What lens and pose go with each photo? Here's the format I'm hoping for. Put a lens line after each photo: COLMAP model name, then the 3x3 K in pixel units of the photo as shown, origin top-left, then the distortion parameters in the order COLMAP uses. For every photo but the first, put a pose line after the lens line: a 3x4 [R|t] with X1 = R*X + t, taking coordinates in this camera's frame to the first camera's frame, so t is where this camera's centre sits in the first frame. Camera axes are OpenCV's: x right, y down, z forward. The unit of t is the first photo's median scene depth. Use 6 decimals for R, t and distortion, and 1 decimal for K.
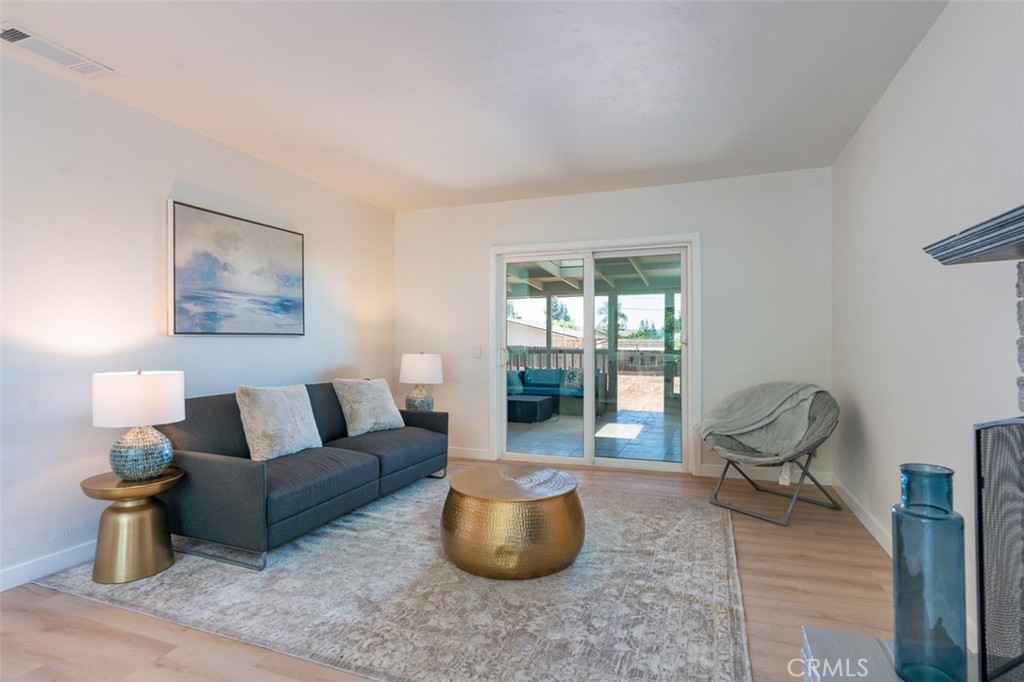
lens RADIAL K [[519.4, 0, 511.4], [0, 519.4, 336.6], [0, 0, 1]] dist [-0.009233, 0.001388]
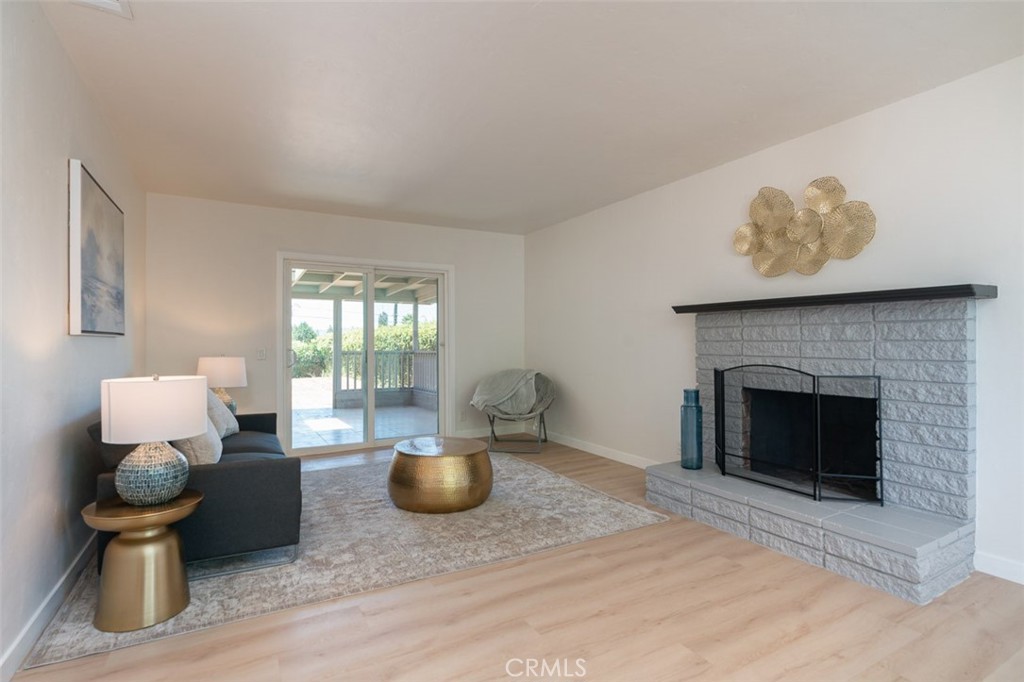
lens RADIAL K [[519.4, 0, 512.8], [0, 519.4, 339.0], [0, 0, 1]] dist [-0.009233, 0.001388]
pose [[0.636846, 0.007127, 0.770958, -1.090495], [-0.005280, 0.999974, -0.004883, 0.005896], [-0.770973, -0.000961, 0.636867, -0.003772]]
